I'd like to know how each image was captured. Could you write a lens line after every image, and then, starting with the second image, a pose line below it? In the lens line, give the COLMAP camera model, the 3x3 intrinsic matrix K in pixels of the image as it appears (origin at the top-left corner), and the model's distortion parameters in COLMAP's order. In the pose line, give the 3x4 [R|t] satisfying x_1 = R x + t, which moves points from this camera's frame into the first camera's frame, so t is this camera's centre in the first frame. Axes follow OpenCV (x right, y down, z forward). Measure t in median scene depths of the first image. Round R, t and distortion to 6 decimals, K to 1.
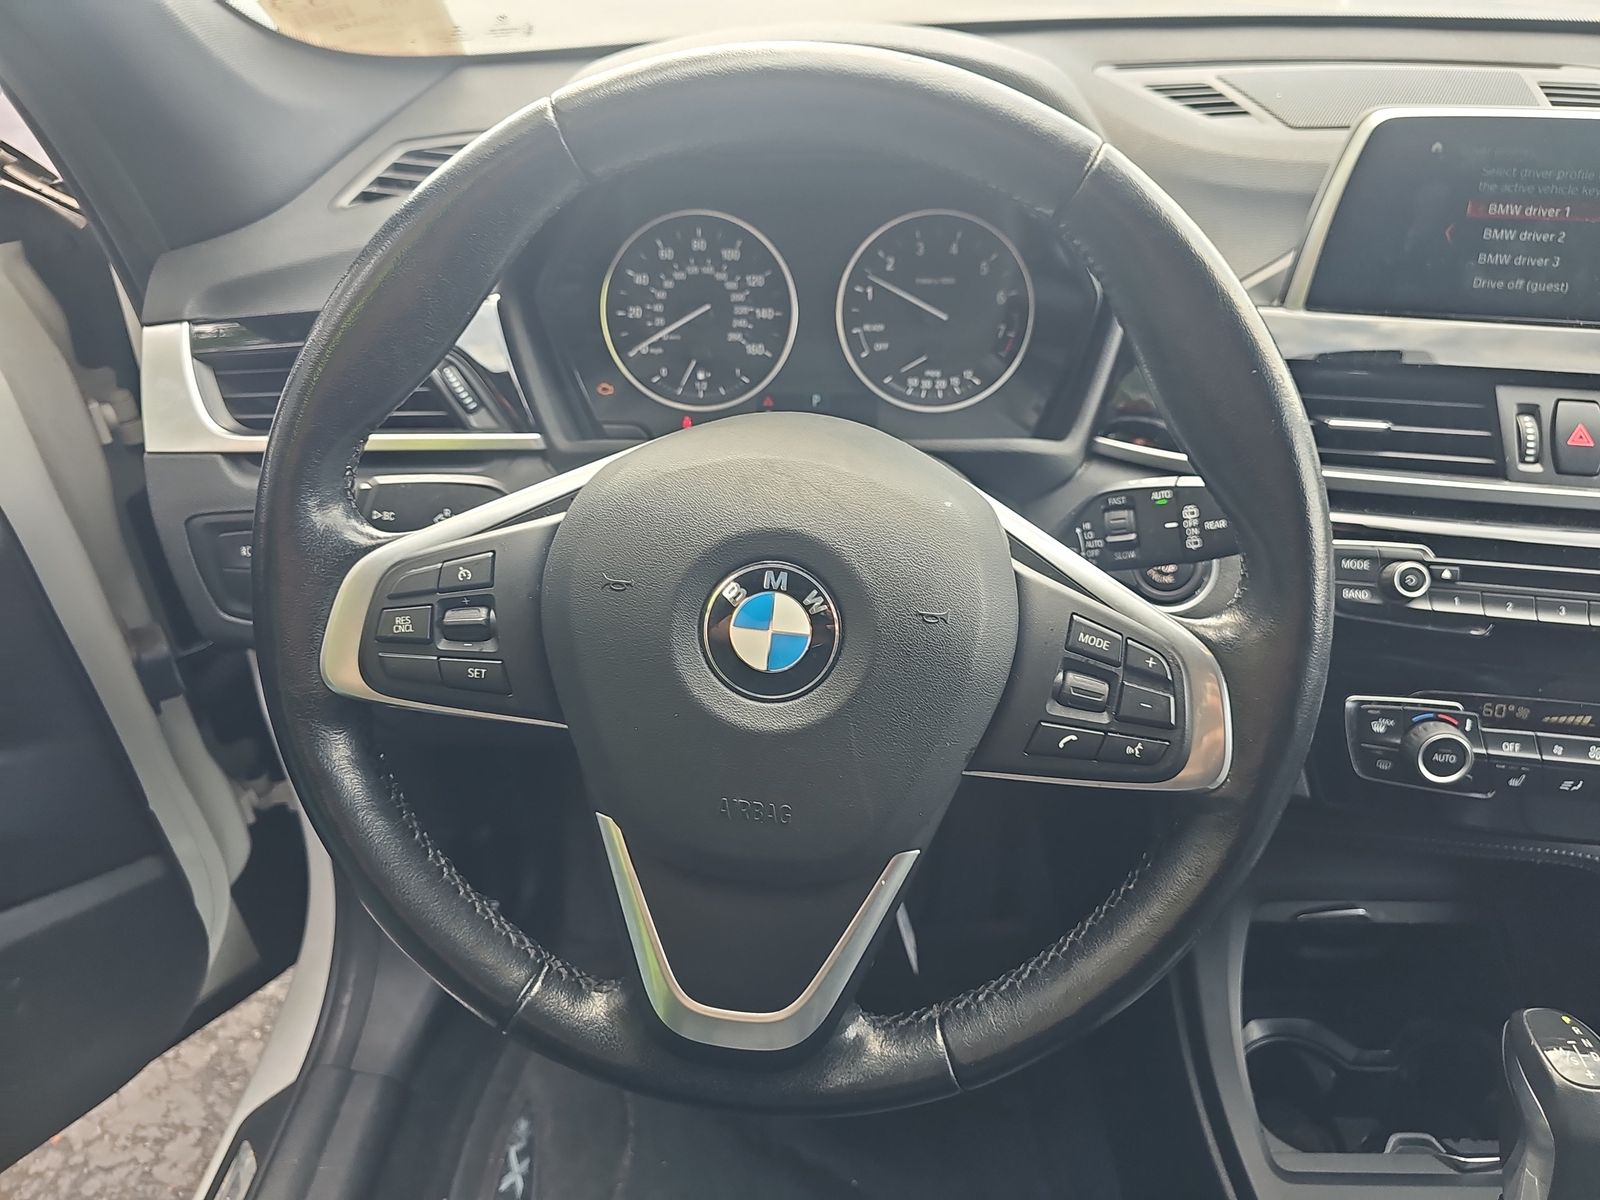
lens RADIAL K [[1095.7, 0, 798.5], [0, 1095.7, 592.5], [0, 0, 1]] dist [0.047729, -0.036242]
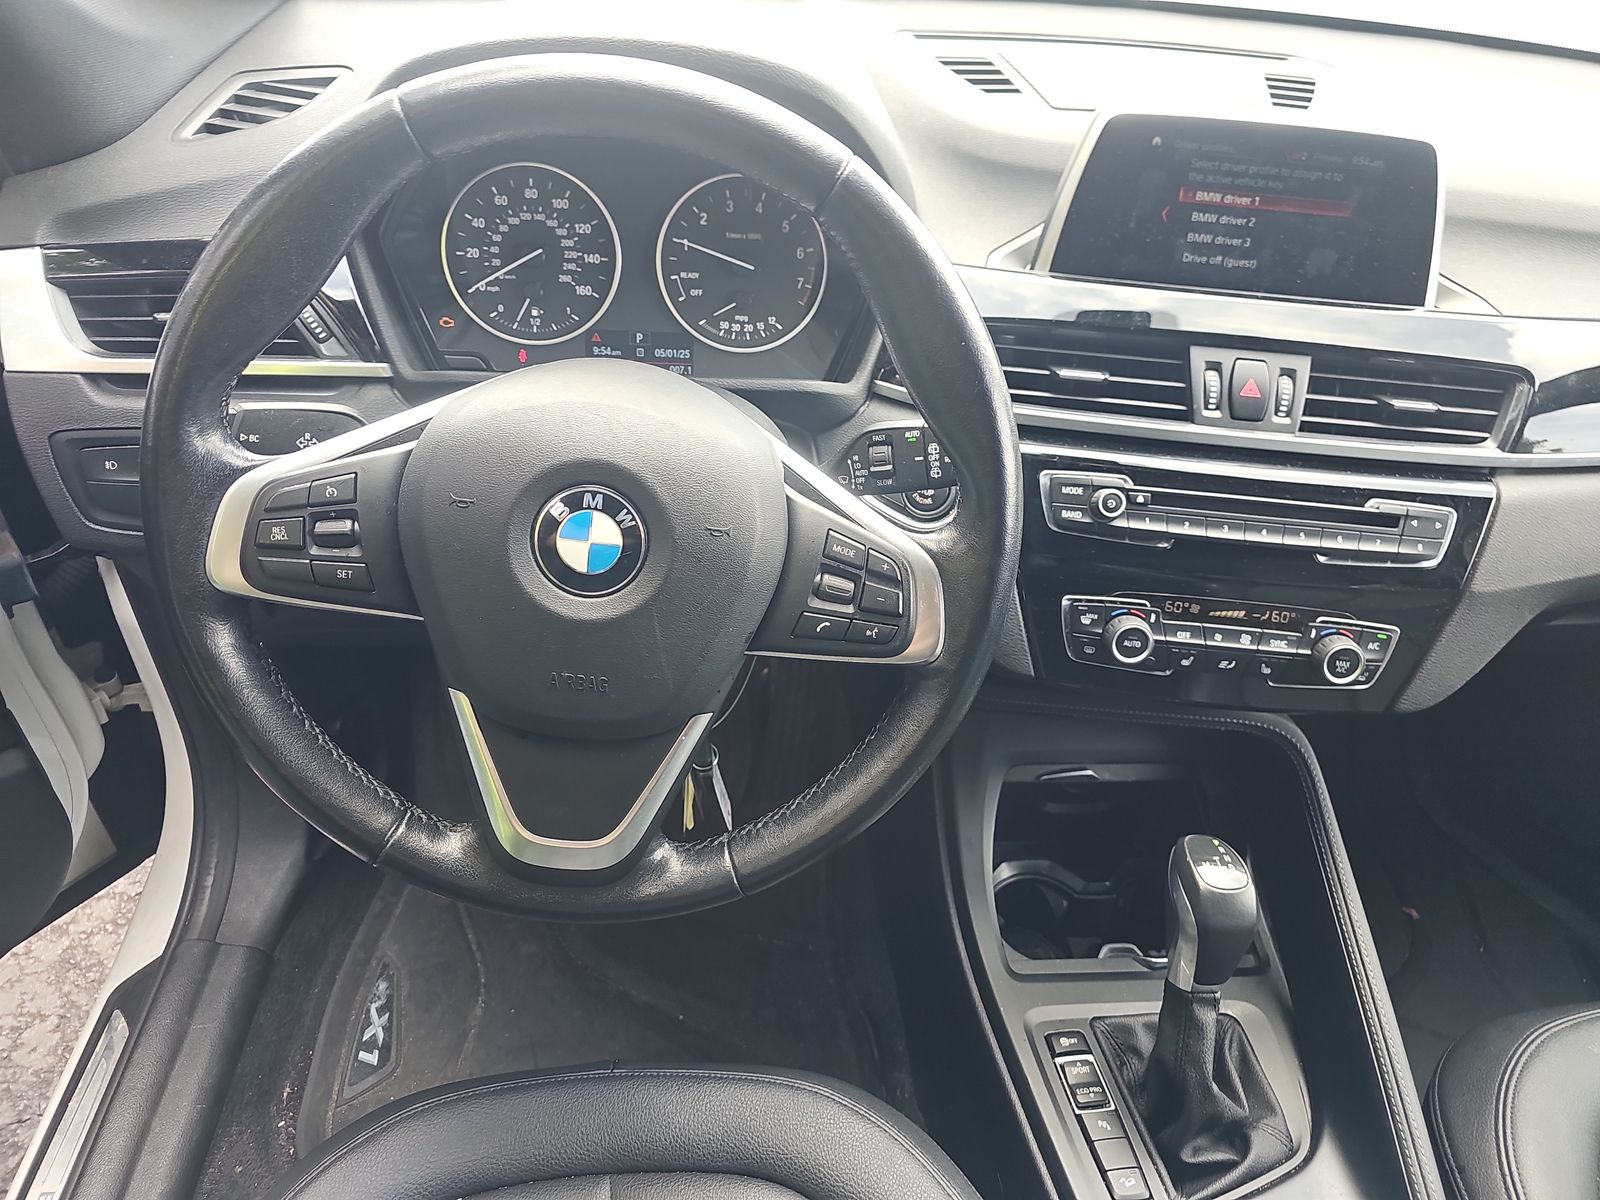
lens RADIAL K [[1095.7, 0, 787.4], [0, 1095.7, 608.6], [0, 0, 1]] dist [0.047729, -0.036242]
pose [[0.992103, -0.002419, 0.125404, 0.027927], [-0.009260, 0.995672, 0.092471, -0.004247], [-0.125085, -0.092902, 0.987787, -0.188831]]
